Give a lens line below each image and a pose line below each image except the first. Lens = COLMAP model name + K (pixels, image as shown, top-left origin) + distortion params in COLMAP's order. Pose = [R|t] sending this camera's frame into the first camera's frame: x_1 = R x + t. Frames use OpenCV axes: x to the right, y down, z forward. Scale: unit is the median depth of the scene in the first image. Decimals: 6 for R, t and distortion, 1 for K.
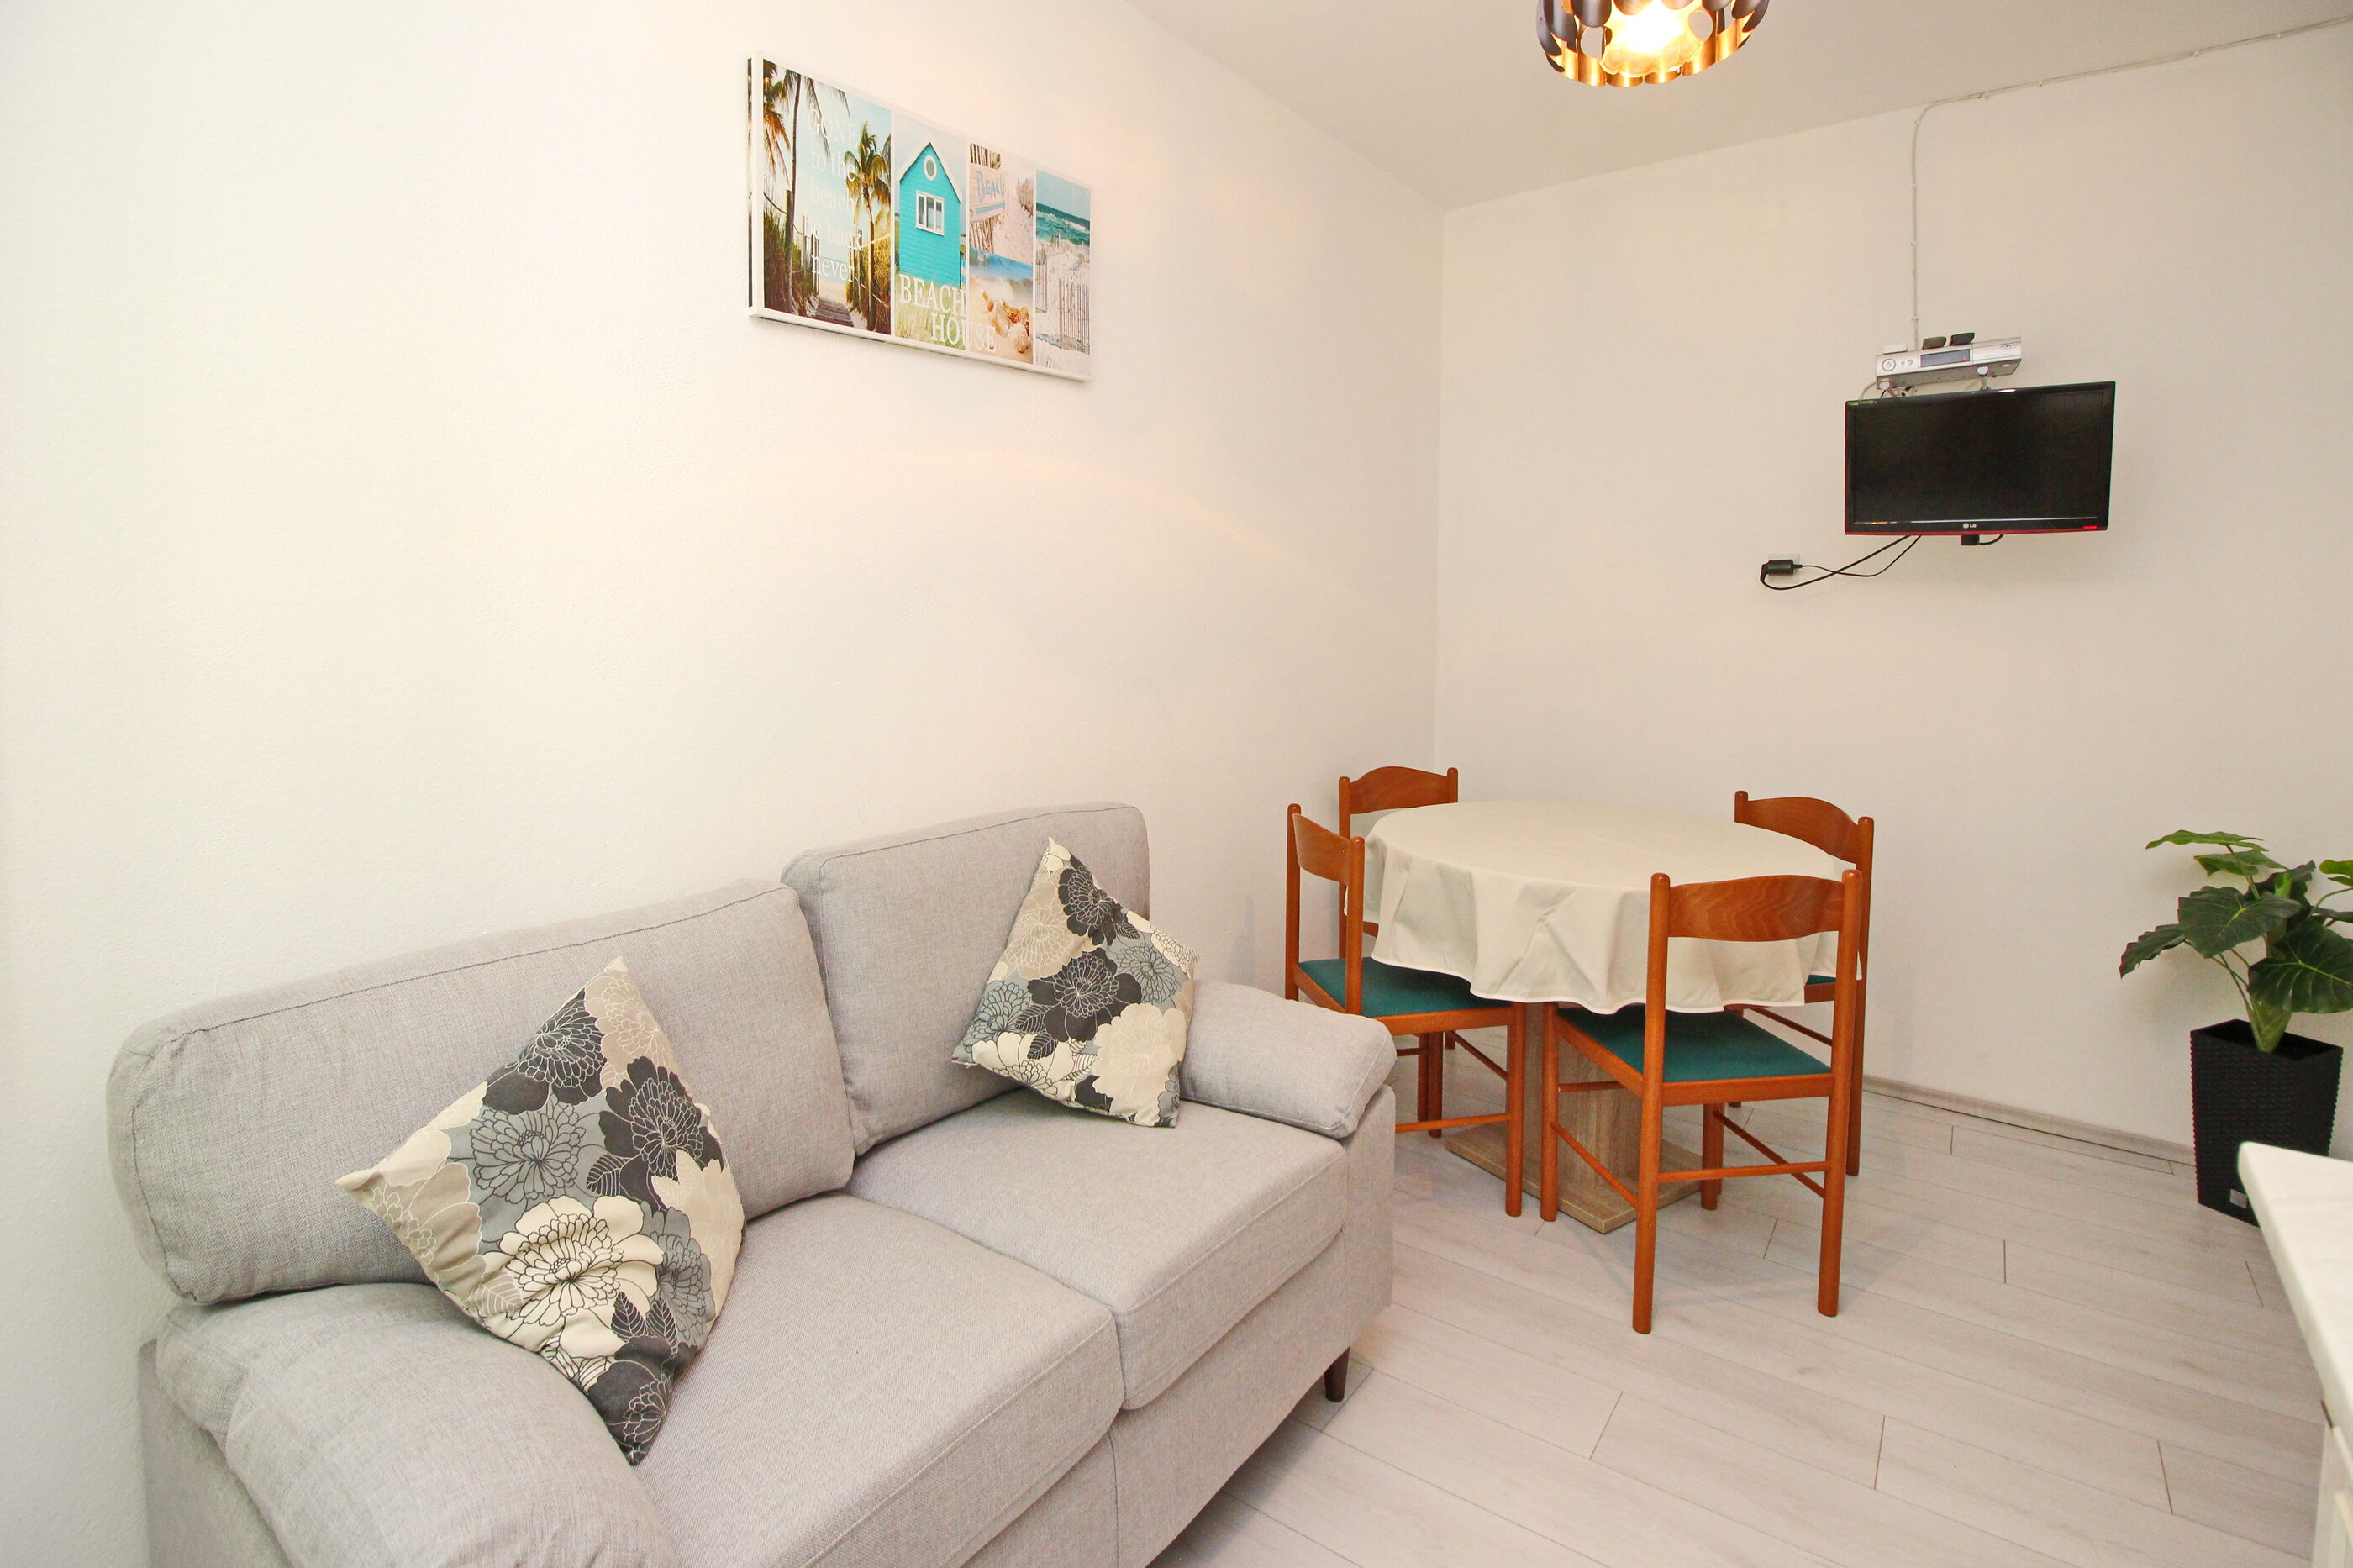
lens RADIAL K [[1148.4, 0, 1172.8], [0, 1148.4, 653.5], [0, 0, 1]] dist [-0.023123, -0.000686]
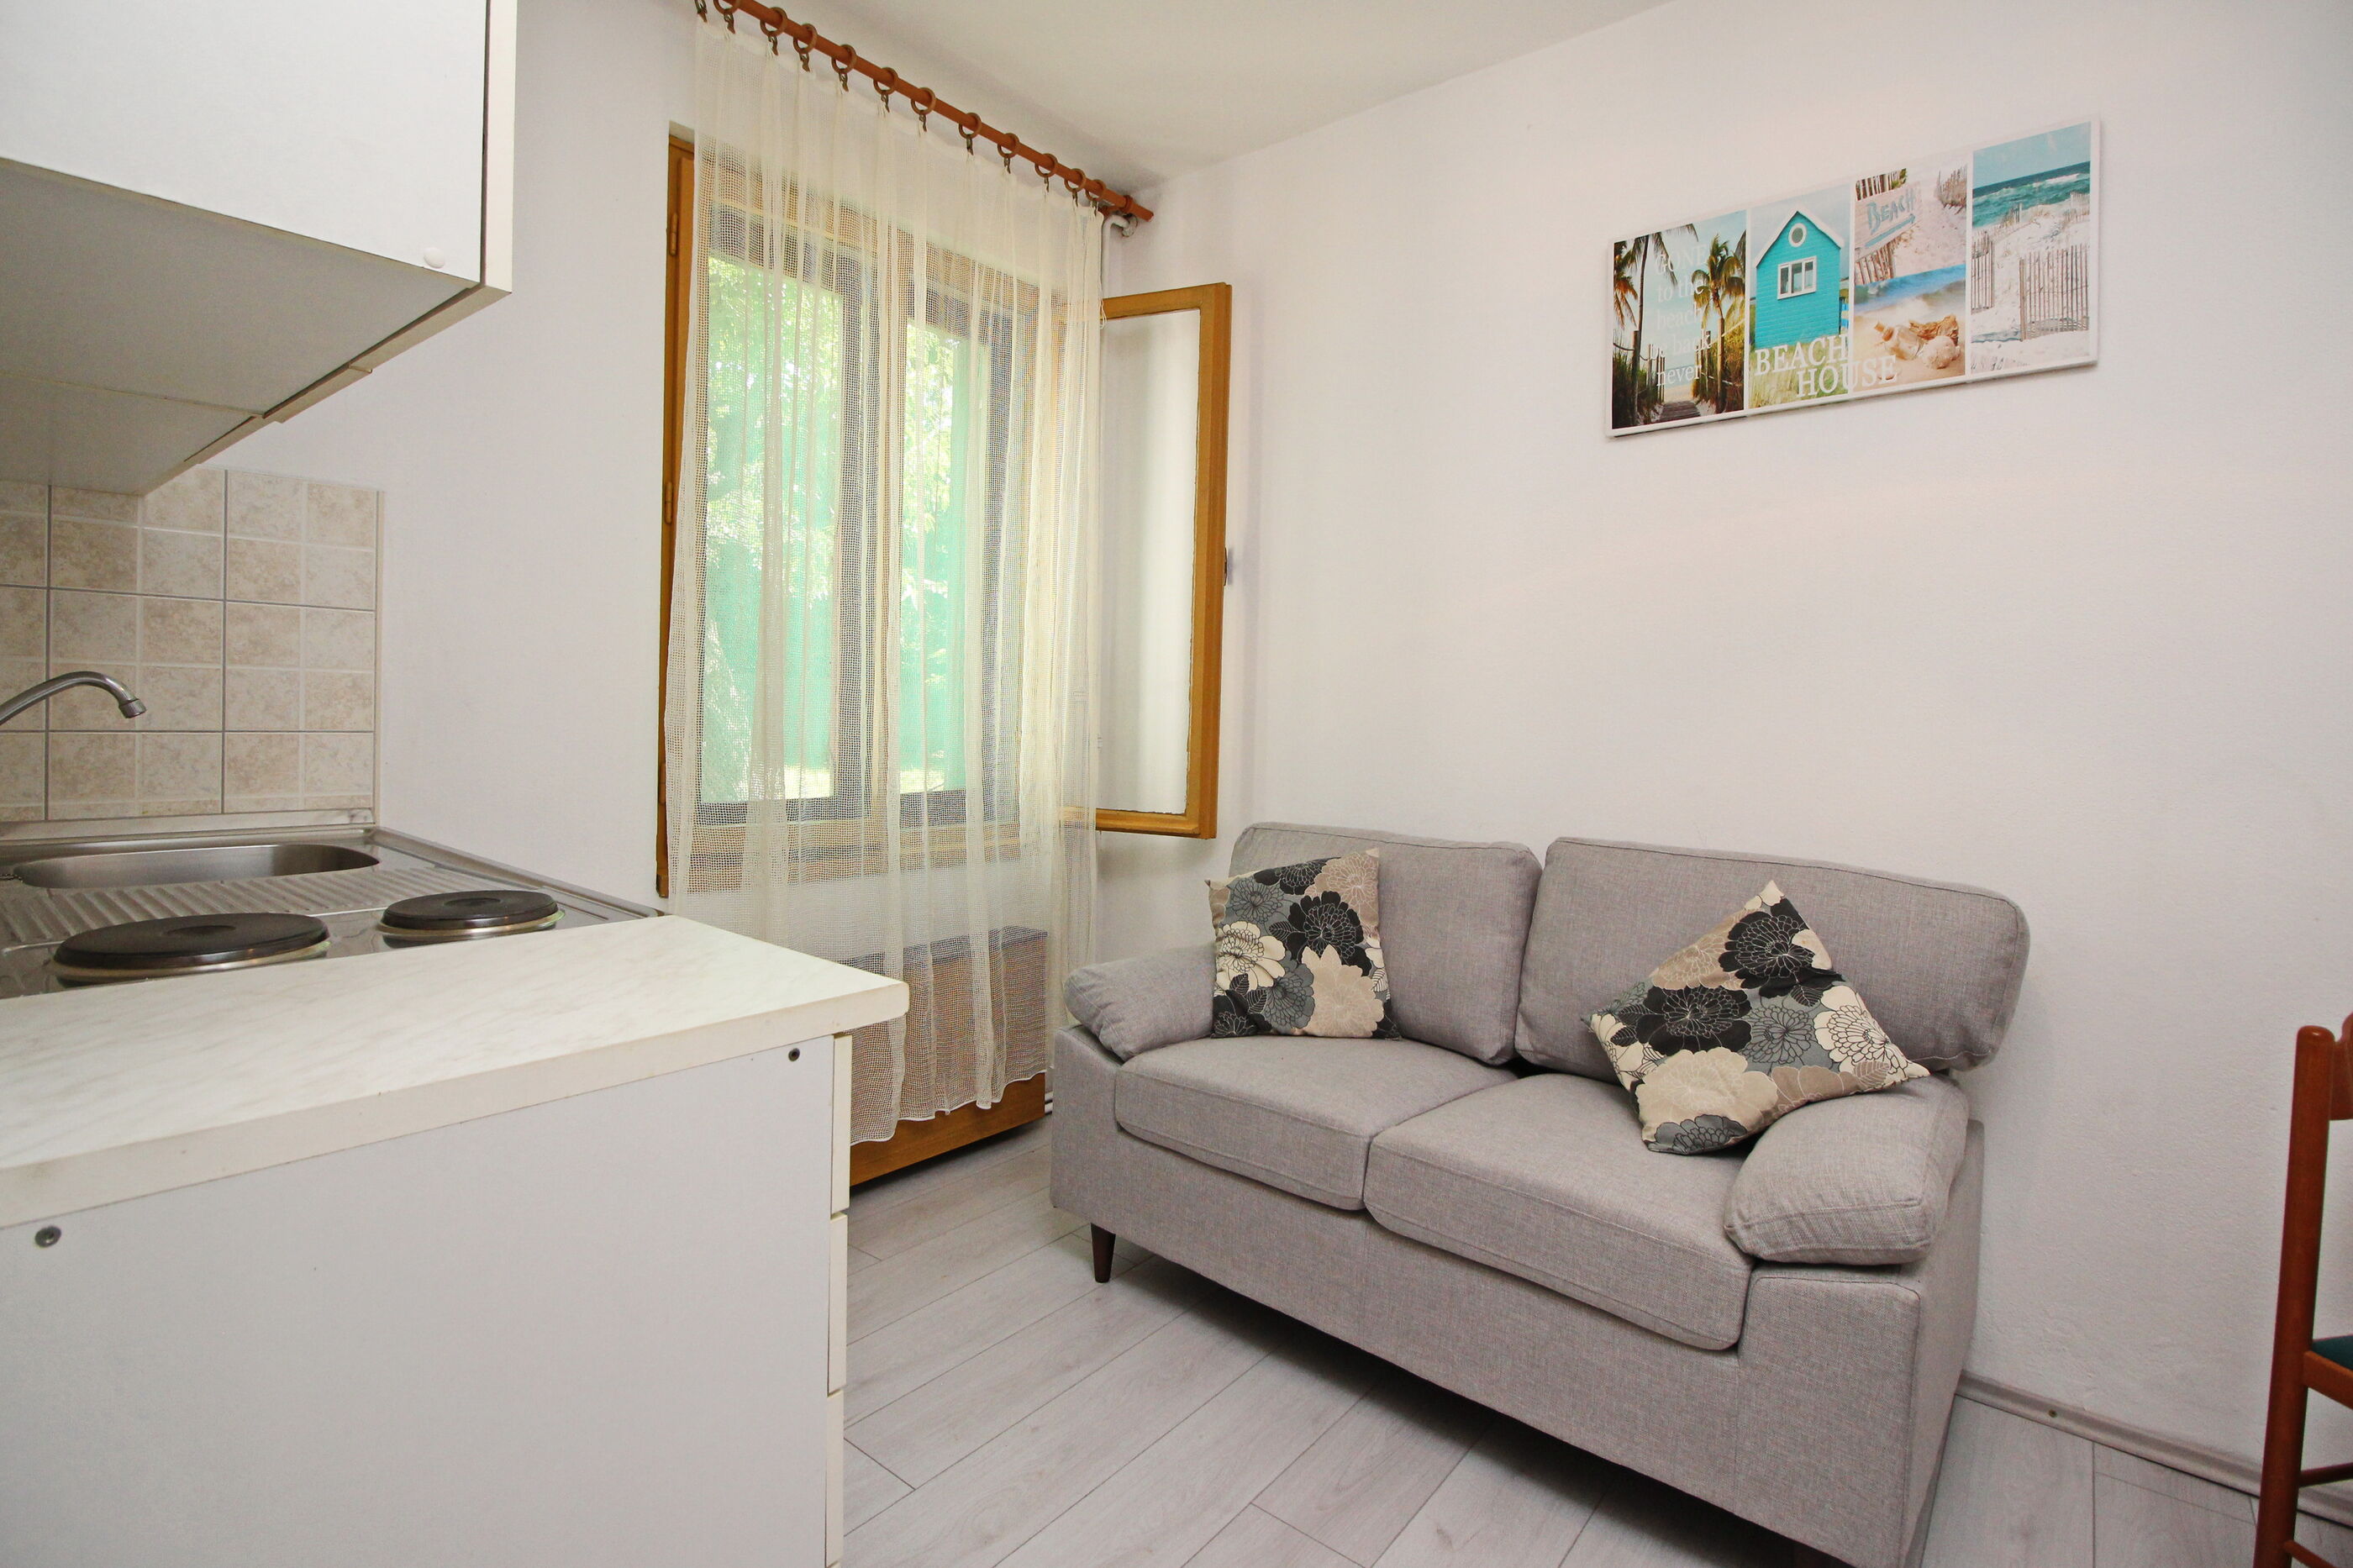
lens RADIAL K [[1100.4, 0, 1170.9], [0, 1100.4, 768.3], [0, 0, 1]] dist [-0.038926, -0.000930]
pose [[-0.074988, 0.040509, -0.996361, 0.846661], [-0.074657, 0.996142, 0.046119, 0.060075], [0.994386, 0.077844, -0.071674, 0.546789]]
